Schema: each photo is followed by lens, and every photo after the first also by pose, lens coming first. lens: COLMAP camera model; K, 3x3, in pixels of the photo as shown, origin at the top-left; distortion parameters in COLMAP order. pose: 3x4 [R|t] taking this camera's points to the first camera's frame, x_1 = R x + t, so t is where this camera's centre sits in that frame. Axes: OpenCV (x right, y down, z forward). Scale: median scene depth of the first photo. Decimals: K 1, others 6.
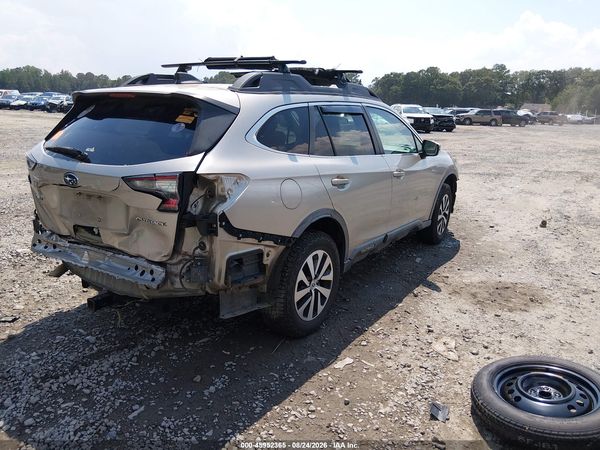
lens RADIAL K [[456.9, 0, 303.0], [0, 456.9, 222.3], [0, 0, 1]] dist [0.069309, -0.120868]
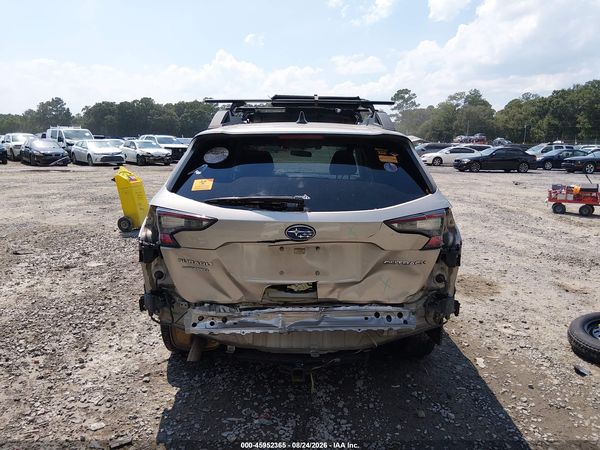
lens RADIAL K [[456.9, 0, 301.1], [0, 456.9, 219.4], [0, 0, 1]] dist [0.069309, -0.120868]
pose [[0.831816, -0.112775, 0.543473, -0.816267], [0.149069, 0.988559, -0.023026, -0.081243], [-0.534659, 0.100168, 0.839110, 0.222876]]
